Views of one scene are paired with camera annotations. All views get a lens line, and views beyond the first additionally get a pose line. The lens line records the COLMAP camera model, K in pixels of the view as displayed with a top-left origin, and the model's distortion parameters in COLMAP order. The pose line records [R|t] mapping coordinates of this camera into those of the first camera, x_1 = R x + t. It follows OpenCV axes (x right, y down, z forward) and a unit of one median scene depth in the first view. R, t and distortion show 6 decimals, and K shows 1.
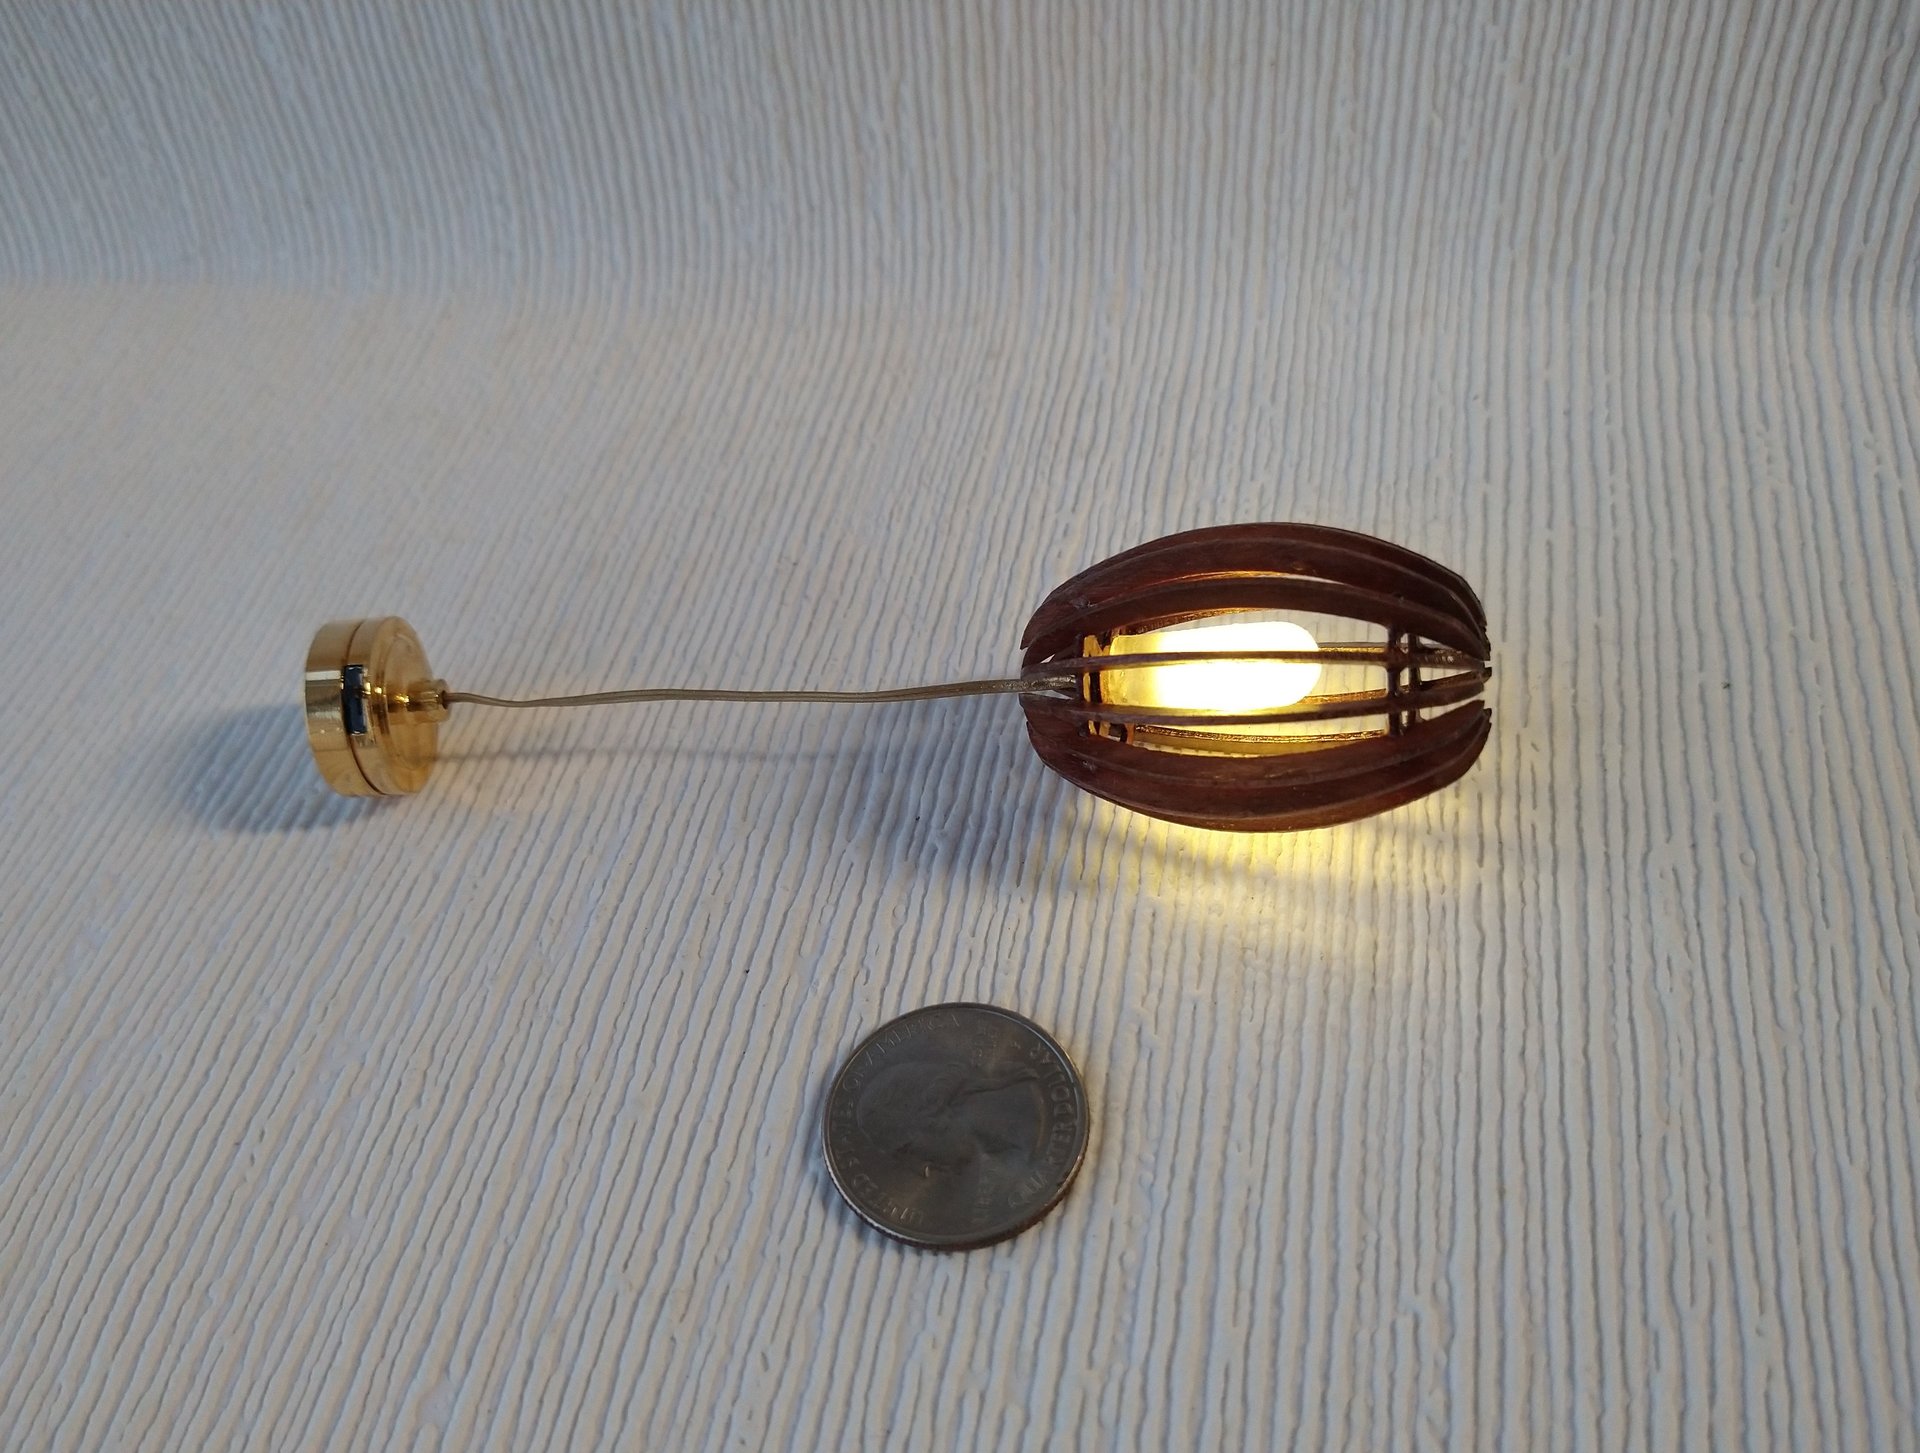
lens RADIAL K [[1728.2, 0, 993.2], [0, 1728.2, 811.7], [0, 0, 1]] dist [0.020291, -0.047946]
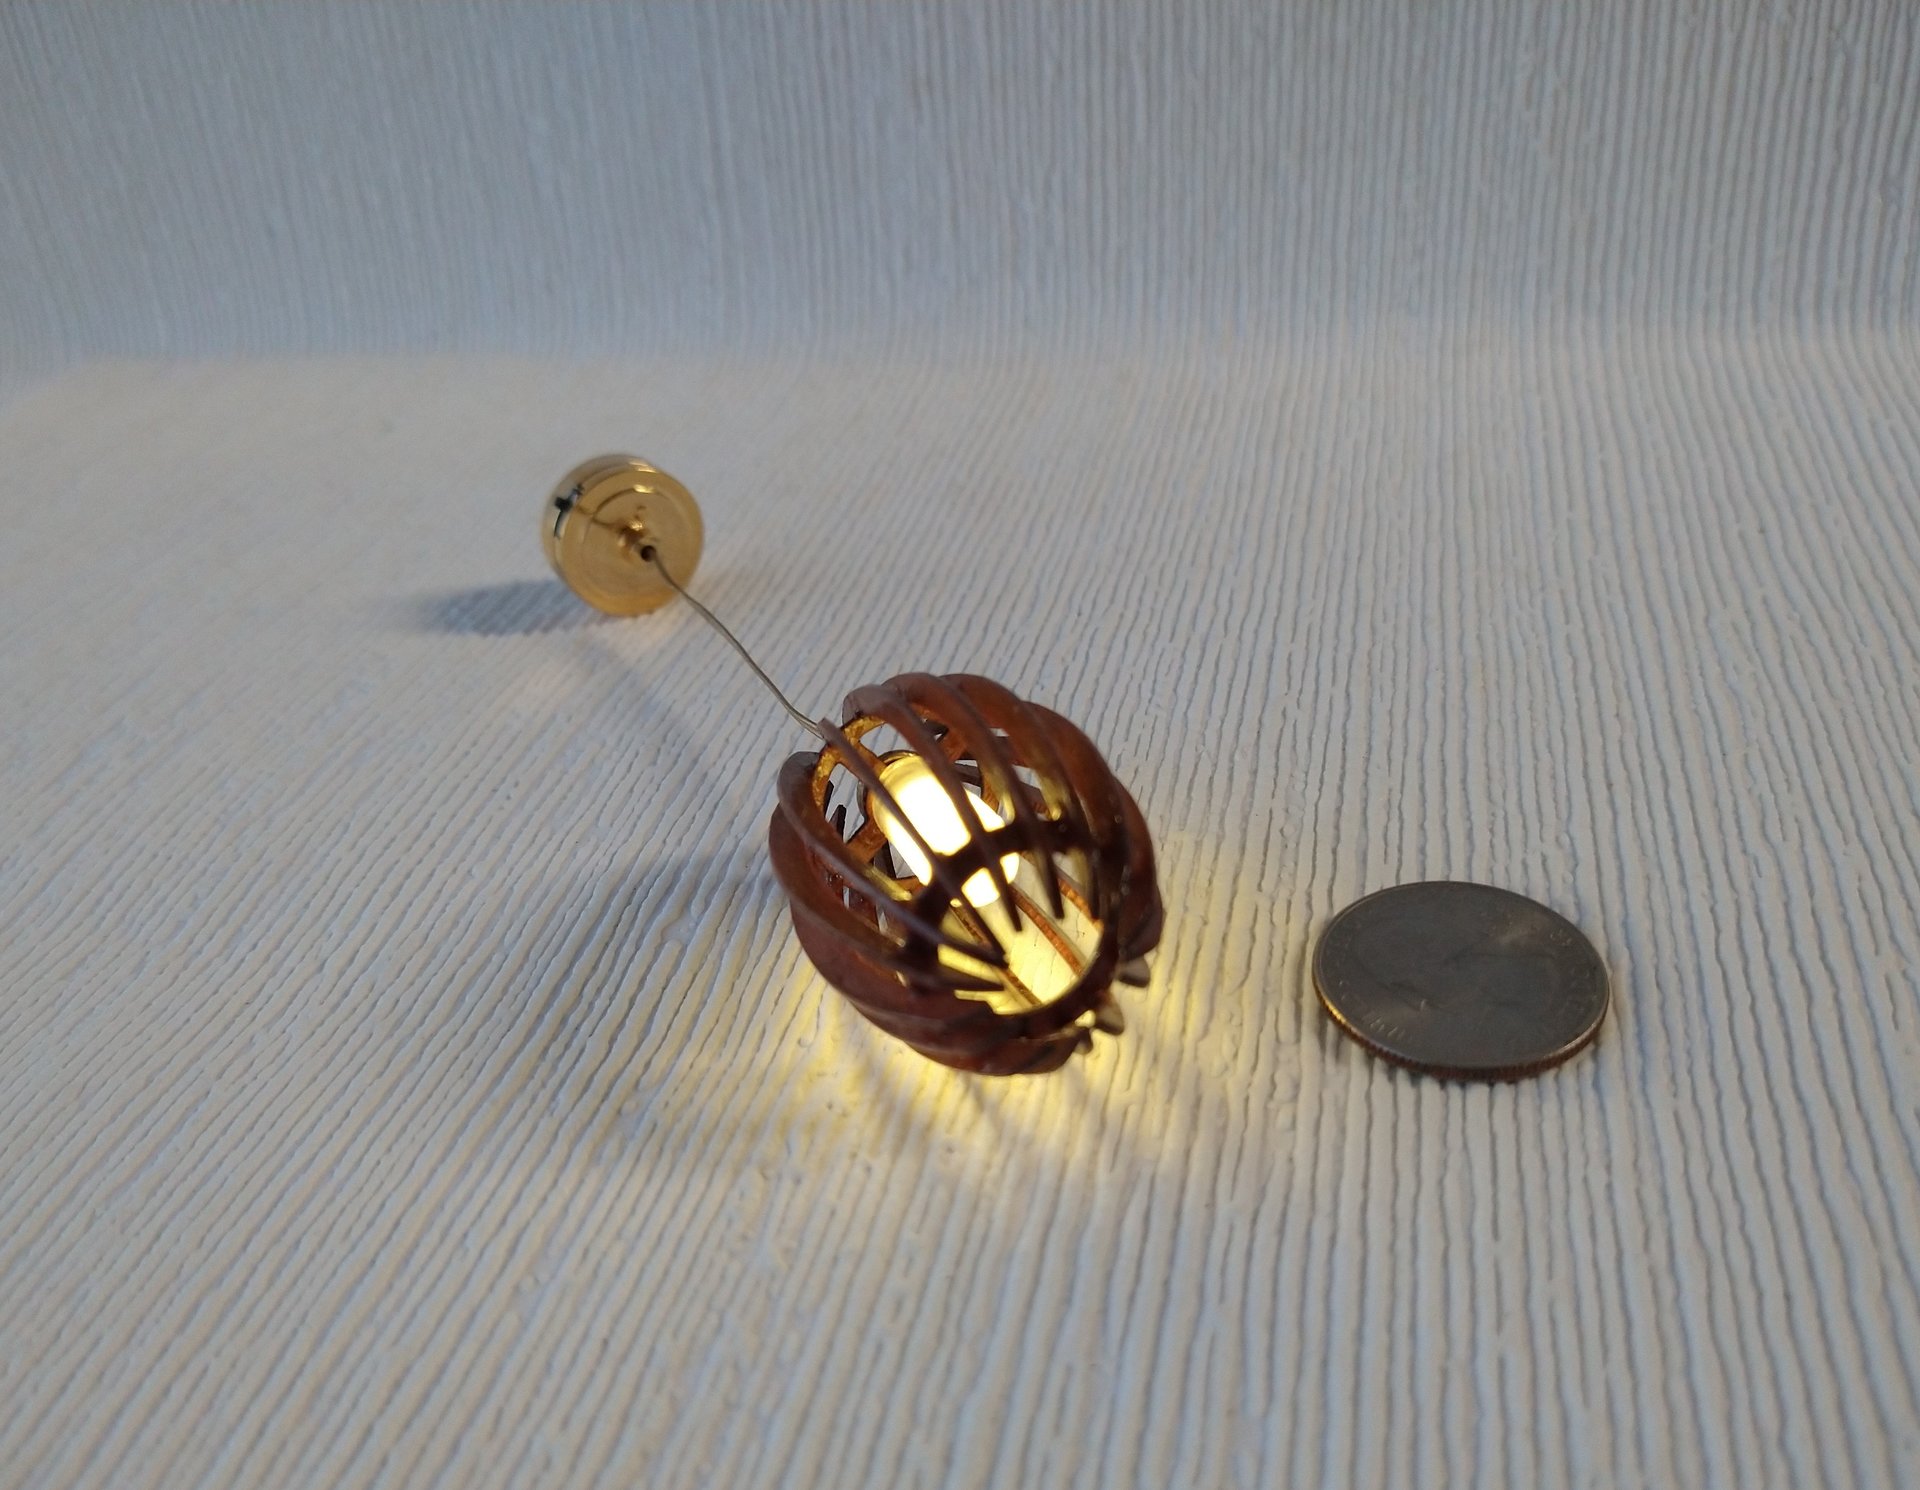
lens RADIAL K [[1748.6, 0, 1020.1], [0, 1748.6, 784.5], [0, 0, 1]] dist [0.022074, -0.055468]
pose [[0.999704, 0.024275, -0.001619, -0.068920], [-0.023679, 0.955569, -0.293814, 0.402727], [-0.005585, 0.293765, 0.955861, -0.081428]]
